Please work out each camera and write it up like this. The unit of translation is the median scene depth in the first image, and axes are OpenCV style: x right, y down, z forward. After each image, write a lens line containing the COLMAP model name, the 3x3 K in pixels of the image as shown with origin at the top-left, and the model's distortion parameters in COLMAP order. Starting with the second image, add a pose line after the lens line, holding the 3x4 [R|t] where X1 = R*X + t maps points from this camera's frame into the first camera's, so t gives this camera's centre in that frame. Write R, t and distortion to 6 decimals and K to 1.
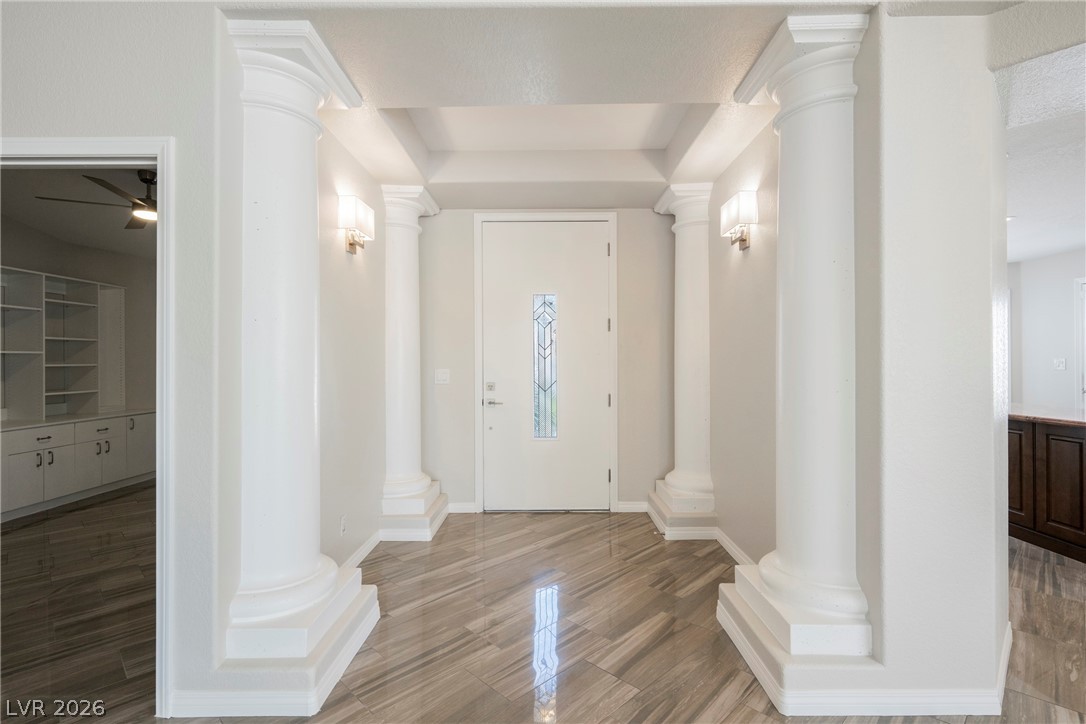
lens RADIAL K [[491.8, 0, 541.7], [0, 491.8, 361.4], [0, 0, 1]] dist [-0.000681, -0.000034]
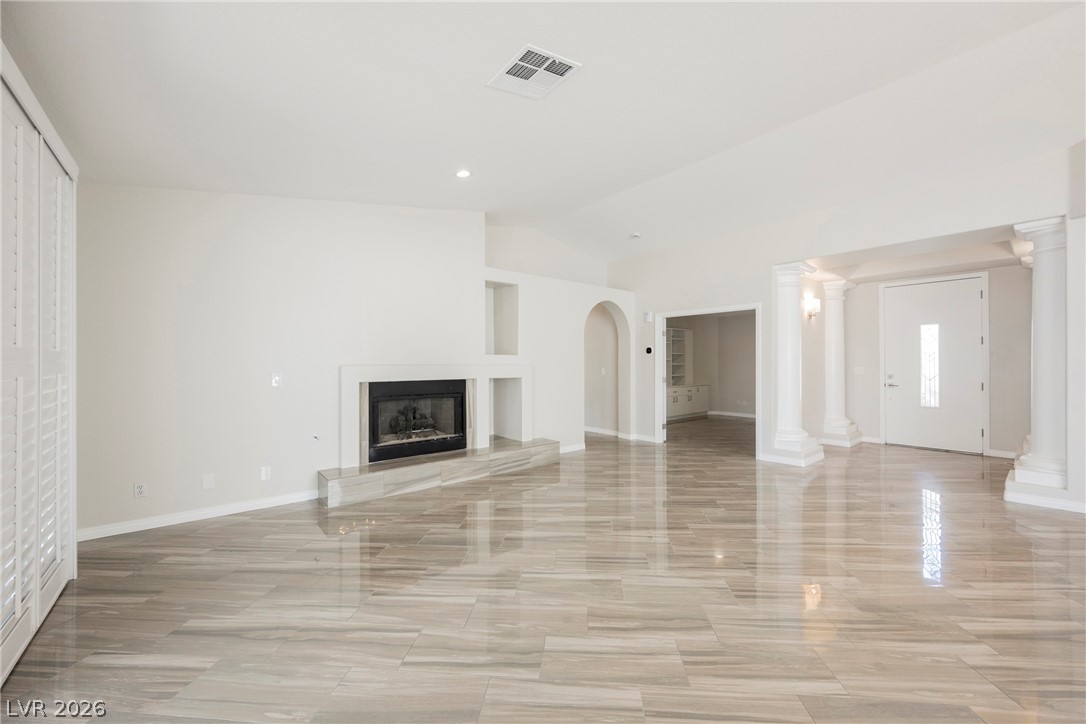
lens RADIAL K [[425.7, 0, 541.2], [0, 425.7, 362.0], [0, 0, 1]] dist [-0.001128, 0.000680]
pose [[0.633635, 0.000226, -0.773632, 0.314930], [0.001846, 0.999997, 0.001805, -0.008592], [0.773630, -0.002572, 0.633632, -1.070310]]
